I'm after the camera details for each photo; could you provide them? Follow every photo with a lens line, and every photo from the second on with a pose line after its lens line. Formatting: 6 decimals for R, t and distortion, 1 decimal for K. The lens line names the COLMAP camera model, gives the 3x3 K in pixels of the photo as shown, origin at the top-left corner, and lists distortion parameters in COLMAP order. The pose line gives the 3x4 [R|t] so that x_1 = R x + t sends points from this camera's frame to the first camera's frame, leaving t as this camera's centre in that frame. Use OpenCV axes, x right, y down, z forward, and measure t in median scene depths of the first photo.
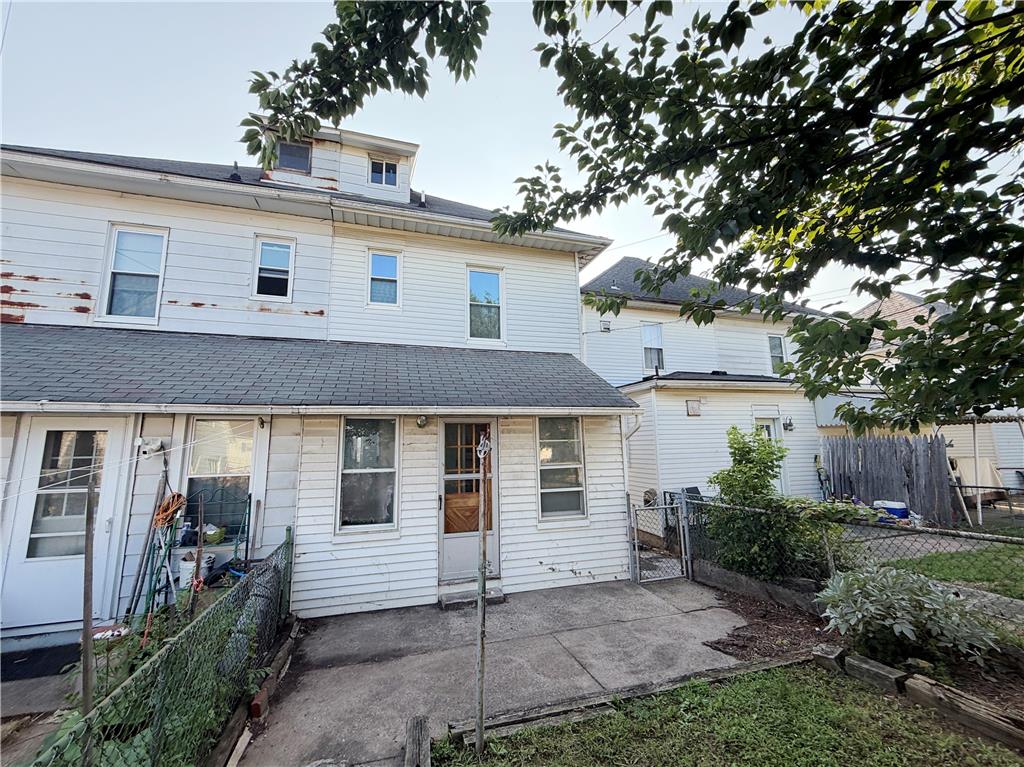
lens RADIAL K [[415.6, 0, 512.0], [0, 415.6, 383.5], [0, 0, 1]] dist [0.000895, 0.000183]
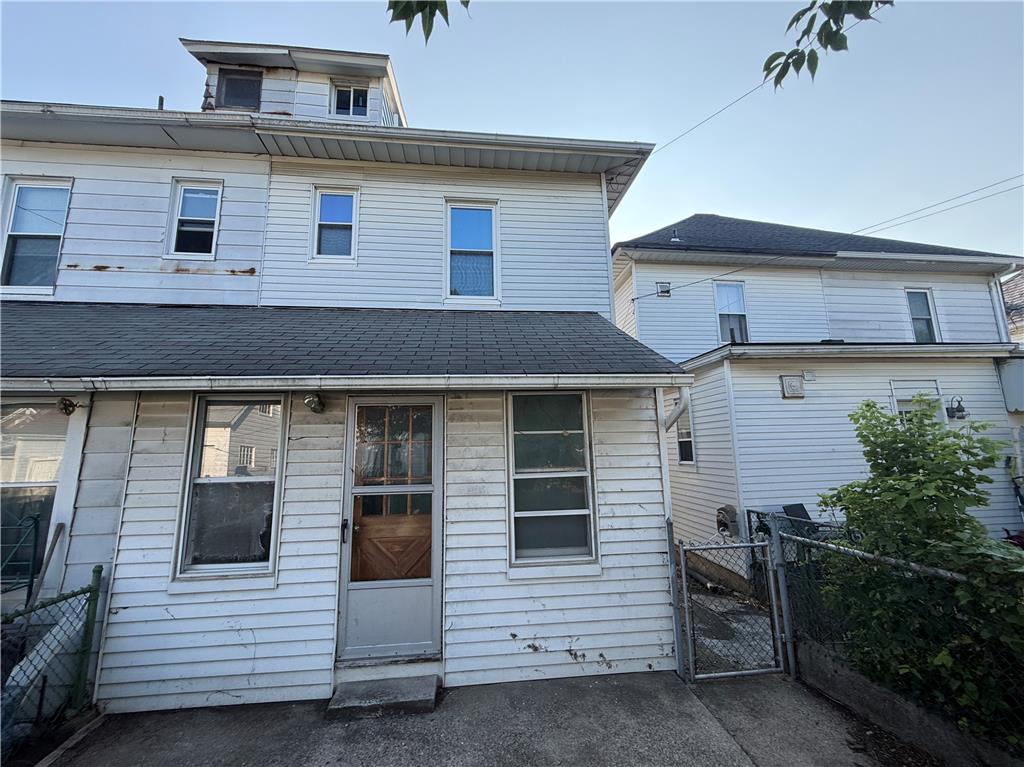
lens RADIAL K [[415.6, 0, 512.0], [0, 415.6, 383.5], [0, 0, 1]] dist [0.000895, 0.000183]
pose [[0.981771, -0.031577, -0.187427, 0.180895], [0.031115, 0.999501, -0.005405, 0.067797], [0.187504, -0.000525, 0.982264, 0.390729]]
